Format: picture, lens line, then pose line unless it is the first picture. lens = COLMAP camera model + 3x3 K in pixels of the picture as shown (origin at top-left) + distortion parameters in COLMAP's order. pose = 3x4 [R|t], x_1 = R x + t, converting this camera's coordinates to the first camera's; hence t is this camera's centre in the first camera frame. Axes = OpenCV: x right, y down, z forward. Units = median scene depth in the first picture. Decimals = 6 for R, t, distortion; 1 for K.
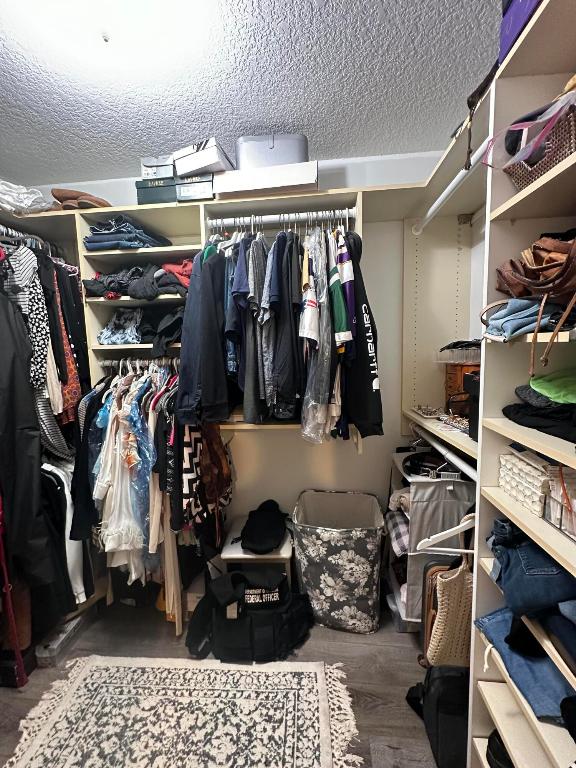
lens RADIAL K [[306.2, 0, 288.0], [0, 306.2, 384.0], [0, 0, 1]] dist [-0.002468, -0.000381]
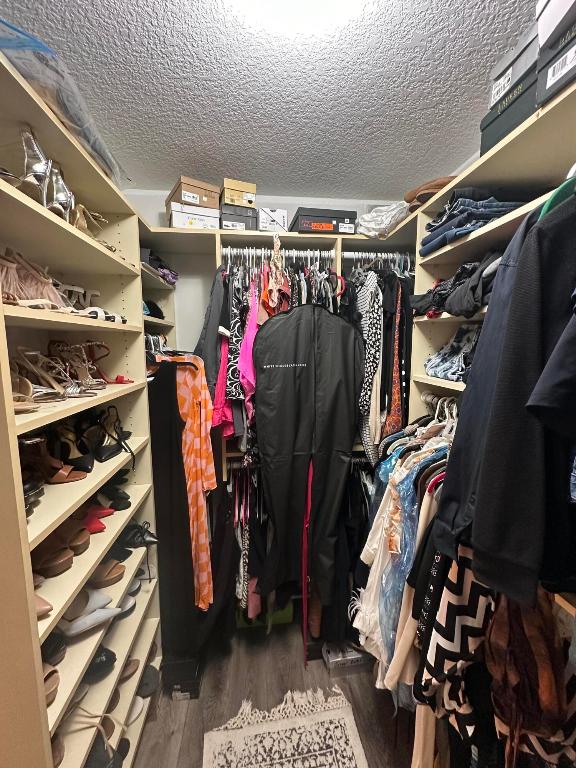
lens RADIAL K [[306.2, 0, 288.0], [0, 306.2, 384.0], [0, 0, 1]] dist [-0.002468, -0.000381]
pose [[0.212613, 0.145170, -0.966293, 0.075908], [-0.108252, 0.986314, 0.124360, -0.177613], [0.971122, 0.078163, 0.225418, 0.522958]]
